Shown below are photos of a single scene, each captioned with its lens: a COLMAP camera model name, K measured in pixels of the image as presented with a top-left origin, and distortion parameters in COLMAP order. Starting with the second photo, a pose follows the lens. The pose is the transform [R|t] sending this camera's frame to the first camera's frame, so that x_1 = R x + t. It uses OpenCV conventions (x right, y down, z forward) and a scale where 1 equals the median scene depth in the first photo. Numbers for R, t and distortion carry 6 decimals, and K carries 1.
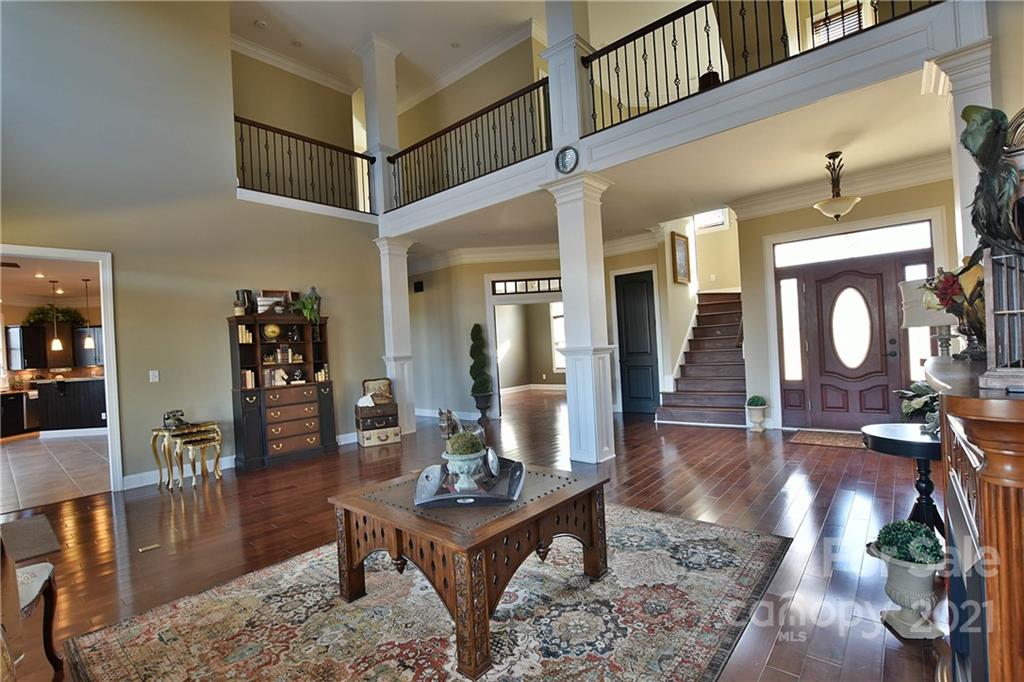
lens RADIAL K [[464.9, 0, 515.5], [0, 464.9, 346.1], [0, 0, 1]] dist [-0.039760, 0.008702]
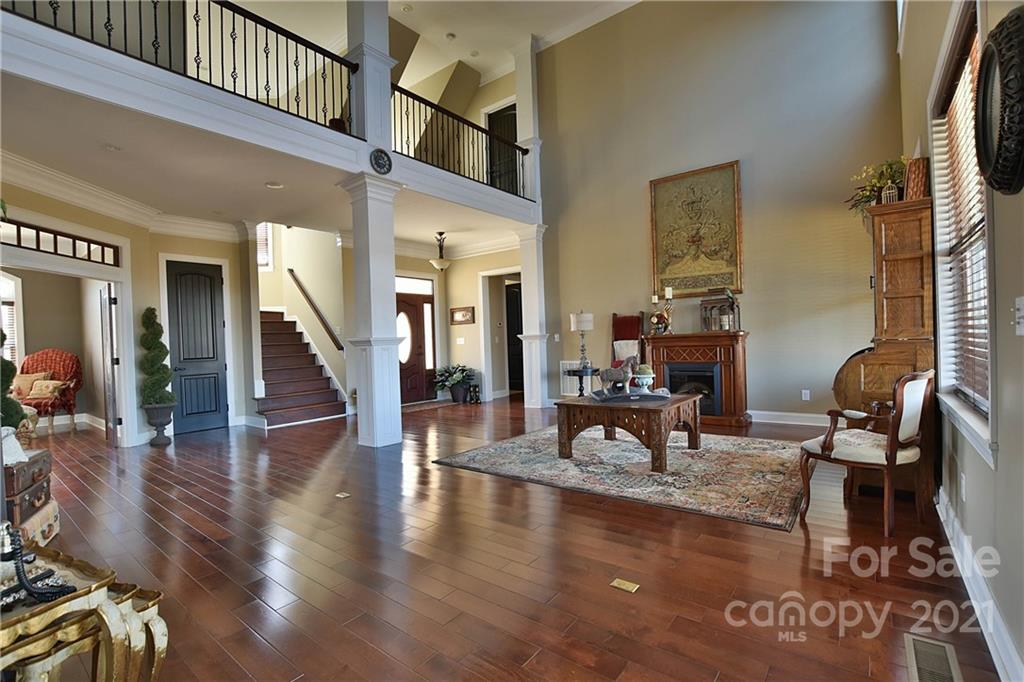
lens RADIAL K [[464.9, 0, 515.5], [0, 464.9, 346.1], [0, 0, 1]] dist [-0.039760, 0.008702]
pose [[-0.046957, 0.043709, 0.997940, -0.947329], [0.035517, 0.998484, -0.042061, 0.077390], [-0.998265, 0.033469, -0.048438, 0.756479]]
